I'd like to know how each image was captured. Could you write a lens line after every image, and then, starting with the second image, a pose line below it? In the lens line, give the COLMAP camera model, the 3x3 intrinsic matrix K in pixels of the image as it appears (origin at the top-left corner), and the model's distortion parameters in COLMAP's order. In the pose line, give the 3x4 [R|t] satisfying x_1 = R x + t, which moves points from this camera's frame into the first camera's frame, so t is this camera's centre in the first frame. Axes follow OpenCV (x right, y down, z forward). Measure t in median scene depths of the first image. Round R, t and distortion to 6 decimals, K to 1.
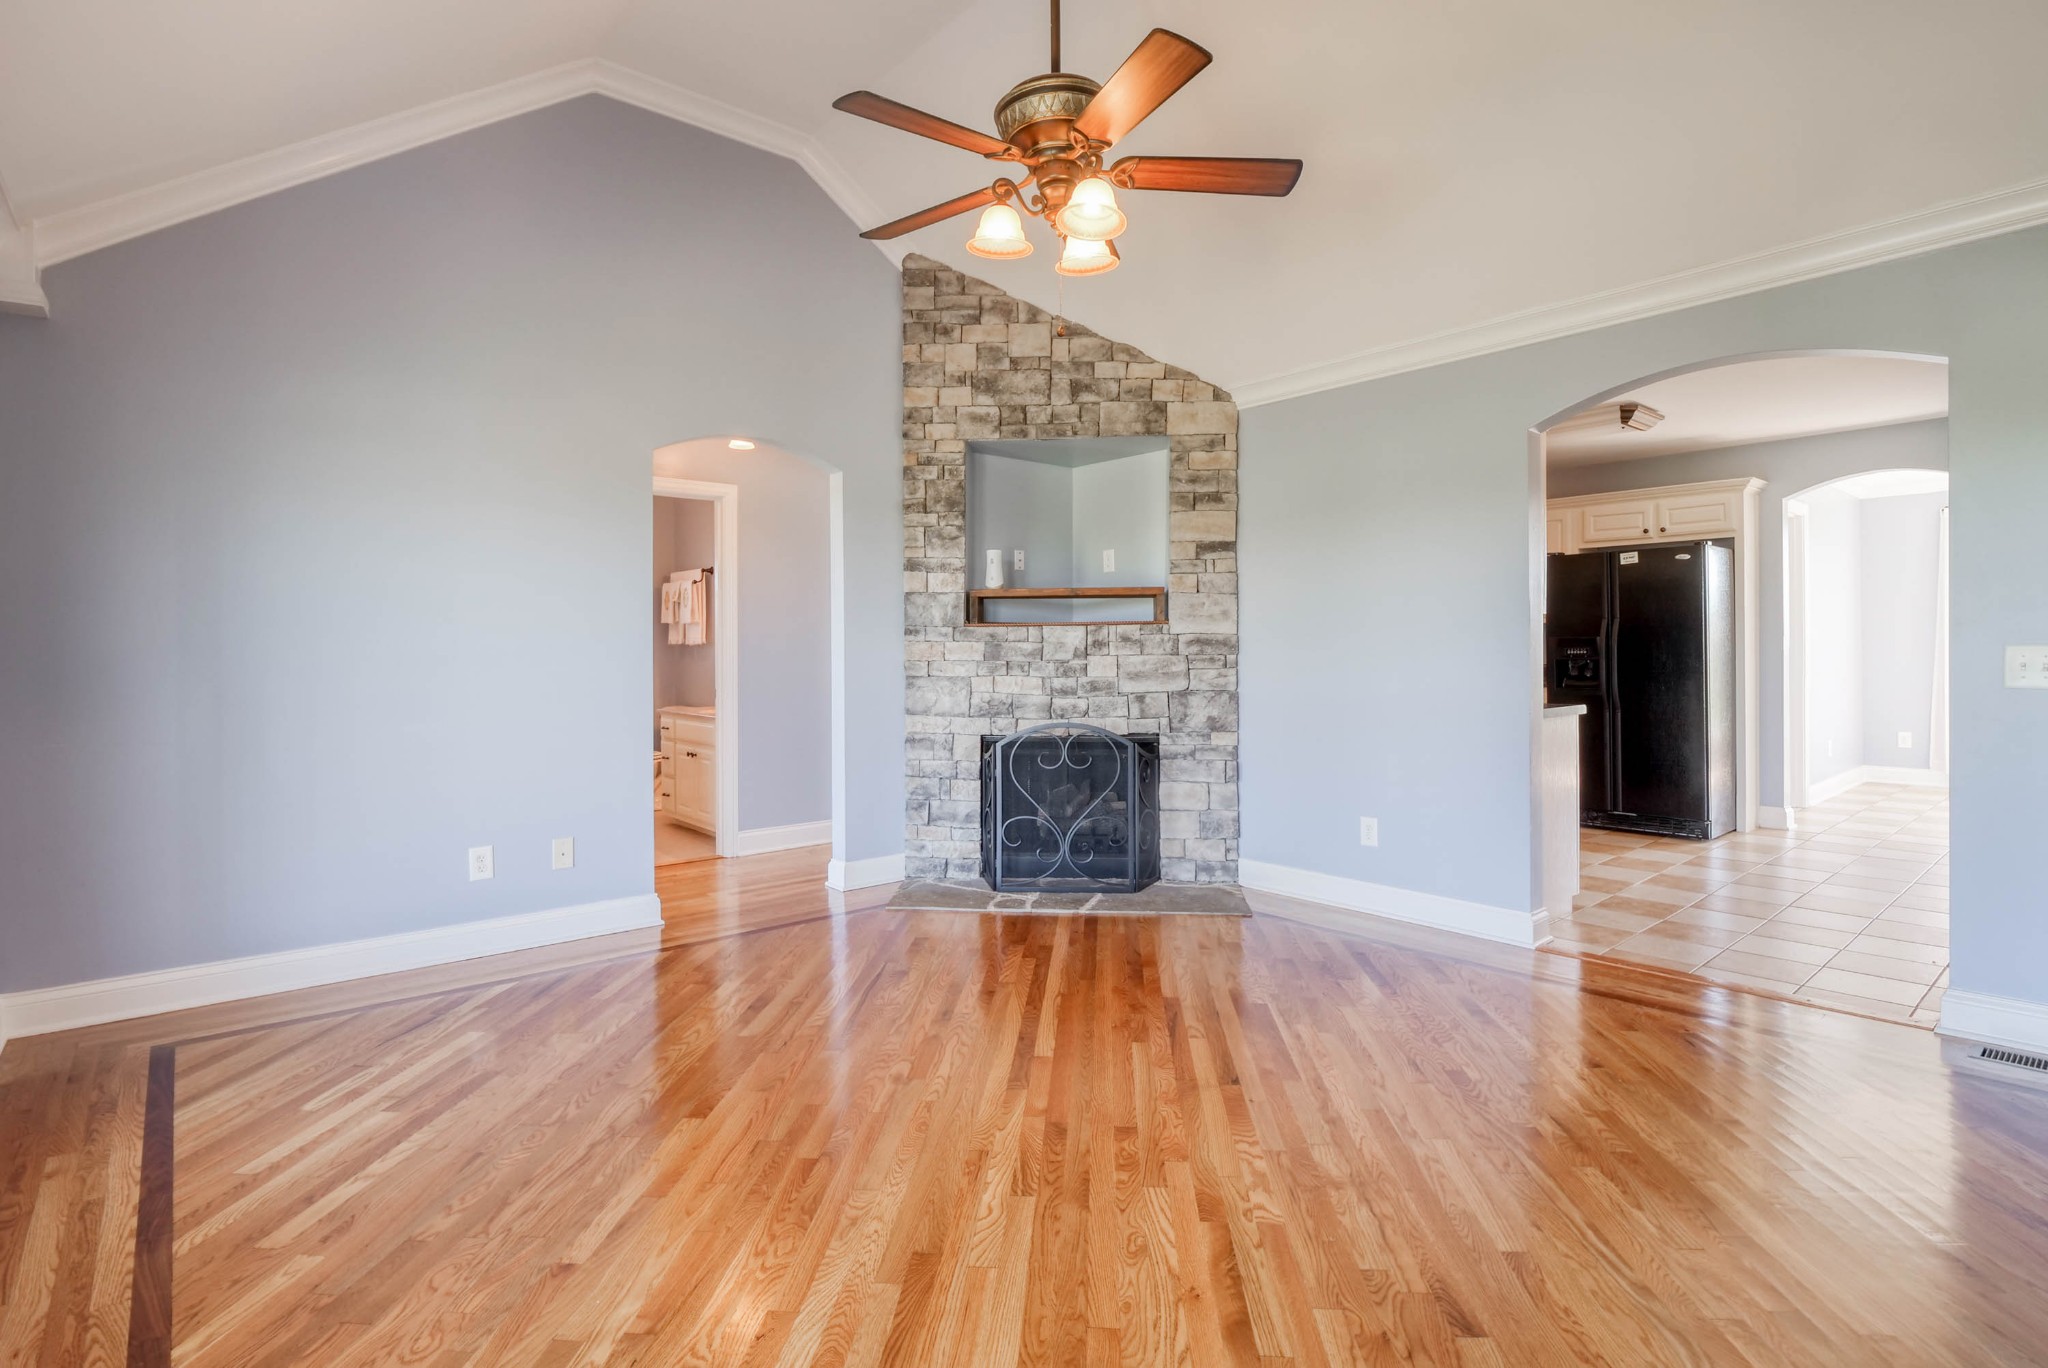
lens RADIAL K [[1008.6, 0, 1013.8], [0, 1008.6, 647.7], [0, 0, 1]] dist [-0.010839, -0.000580]
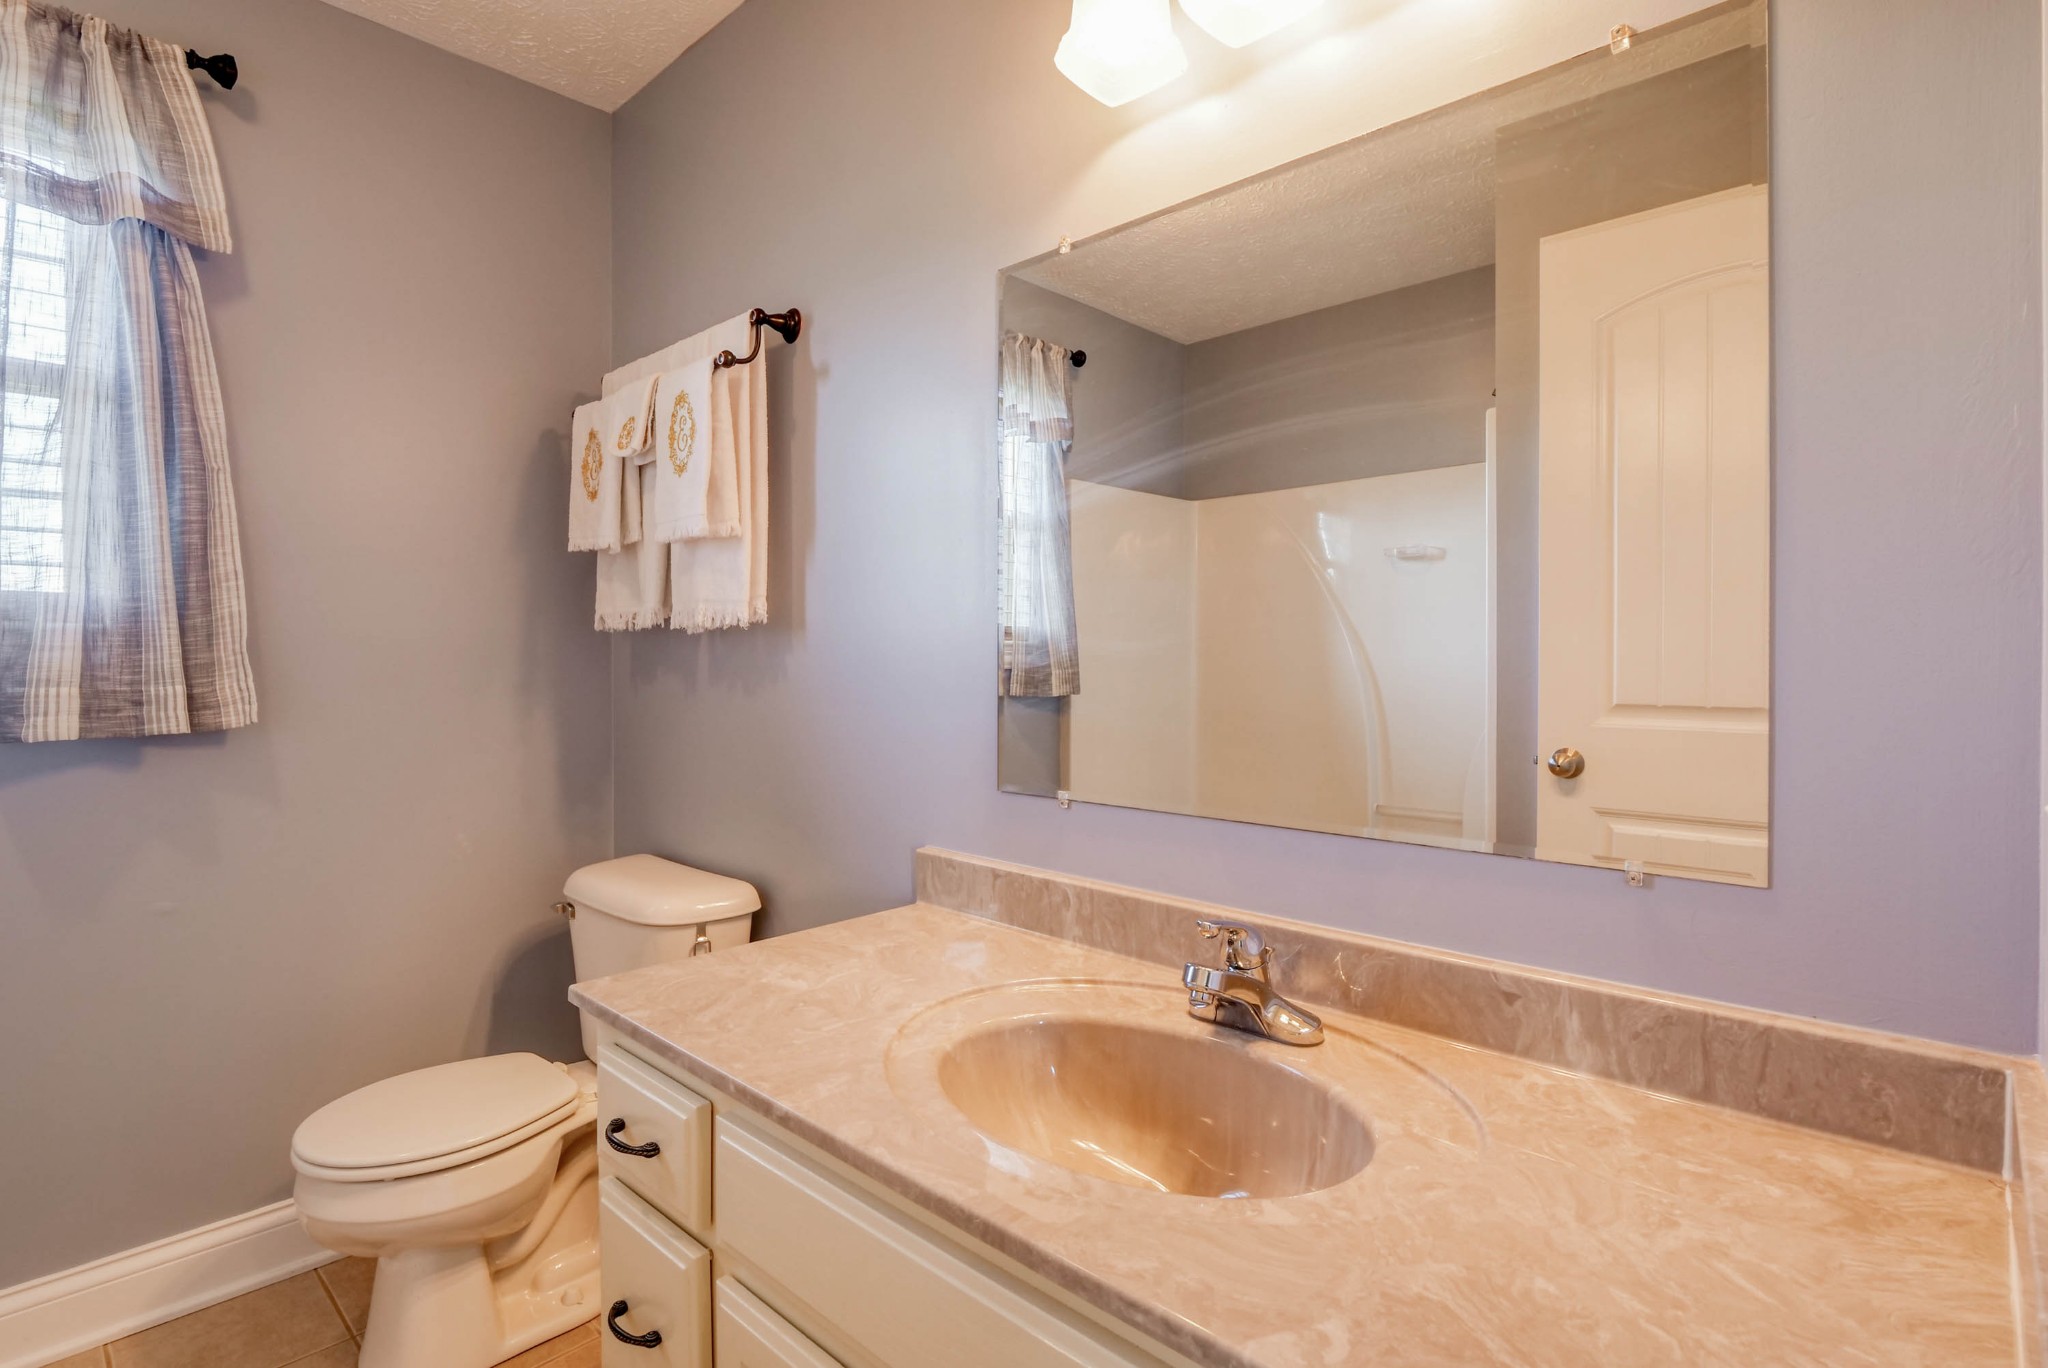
lens RADIAL K [[1008.6, 0, 986.3], [0, 1008.6, 655.1], [0, 0, 1]] dist [-0.010839, -0.000580]
pose [[0.994711, 0.000390, 0.102713, -0.407078], [-0.000147, 0.999997, -0.002376, 0.006136], [-0.102714, 0.002348, 0.994708, 1.102070]]
